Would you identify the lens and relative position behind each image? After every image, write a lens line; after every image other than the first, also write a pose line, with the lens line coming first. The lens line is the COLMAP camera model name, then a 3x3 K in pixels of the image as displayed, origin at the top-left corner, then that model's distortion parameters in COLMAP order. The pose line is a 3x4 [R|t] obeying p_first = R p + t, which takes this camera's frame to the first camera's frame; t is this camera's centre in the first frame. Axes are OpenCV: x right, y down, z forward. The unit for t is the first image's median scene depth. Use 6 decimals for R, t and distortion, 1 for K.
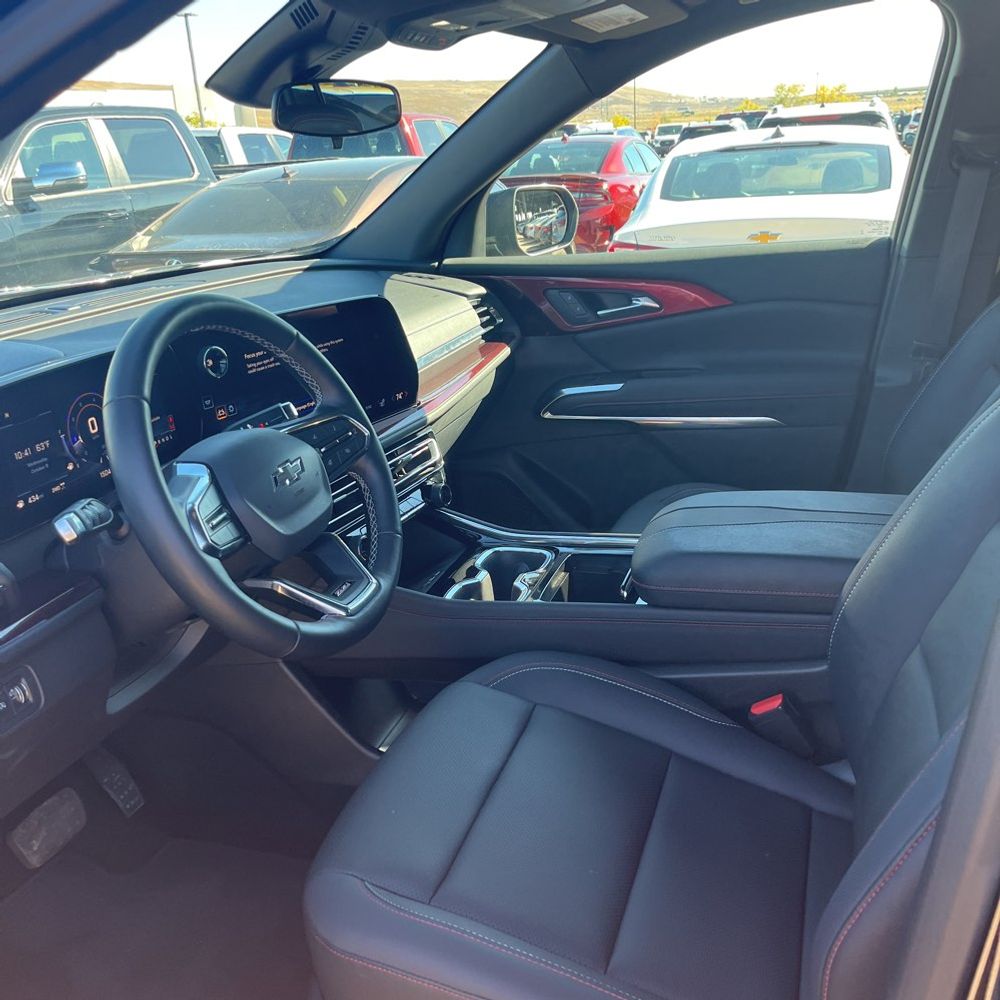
lens RADIAL K [[1038.1, 0, 489.3], [0, 1038.1, 500.7], [0, 0, 1]] dist [0.013535, 0.057363]
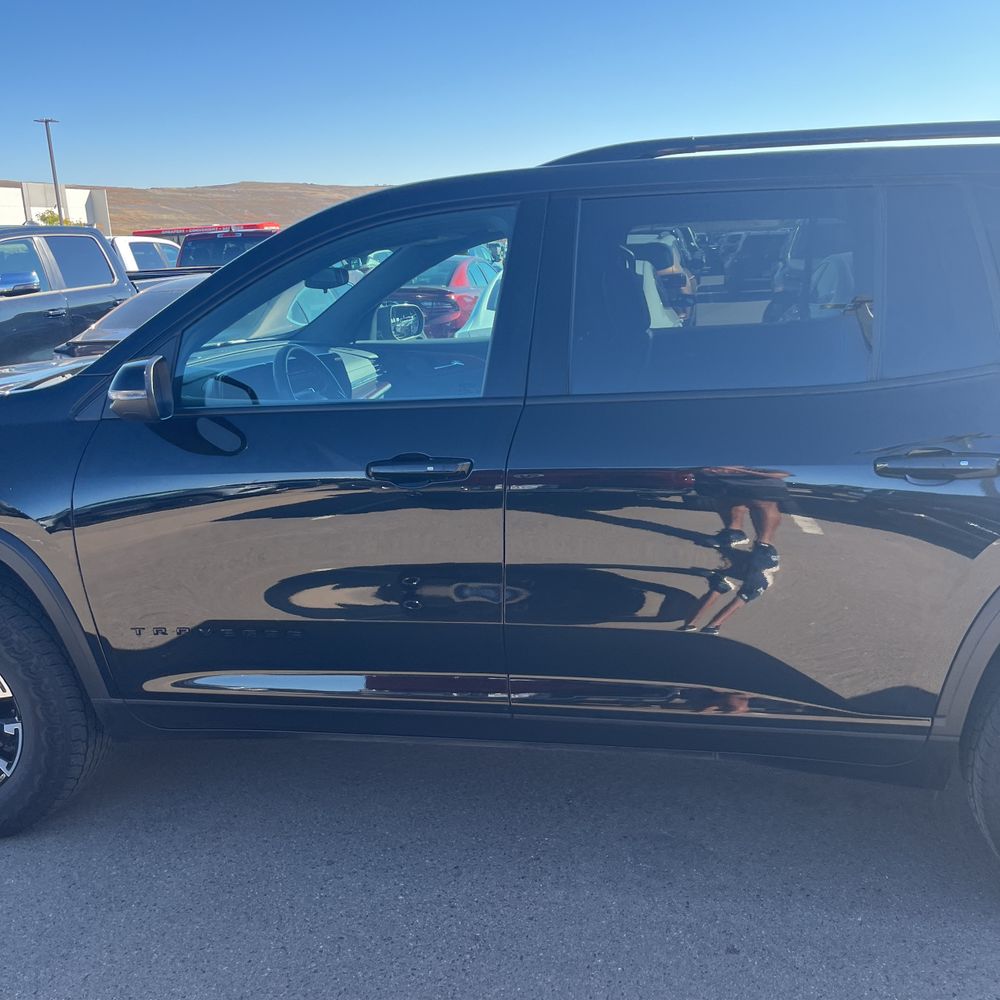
lens RADIAL K [[1010.1, 0, 498.6], [0, 1010.1, 507.2], [0, 0, 1]] dist [0.073638, -0.108060]
pose [[0.990028, -0.013071, 0.140265, -0.039837], [0.024646, 0.996401, -0.081105, 0.200841], [-0.138700, 0.083753, 0.986787, -0.748361]]
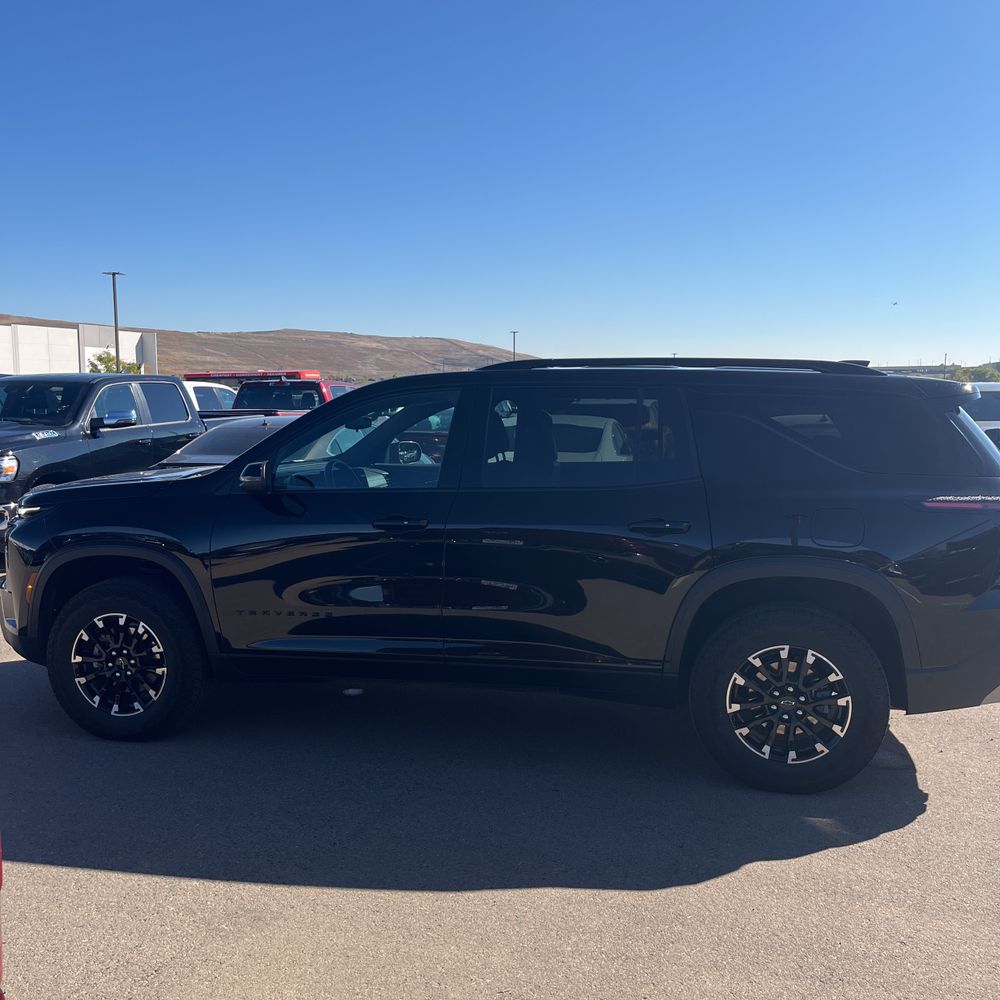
lens RADIAL K [[984.6, 0, 500.0], [0, 984.6, 500.0], [0, 0, 1]] dist [0.020145, 0.015928]
pose [[0.991487, 0.046760, 0.121520, -0.020632], [-0.018011, 0.973571, -0.227674, 0.419245], [-0.128954, 0.223547, 0.966125, -1.453140]]
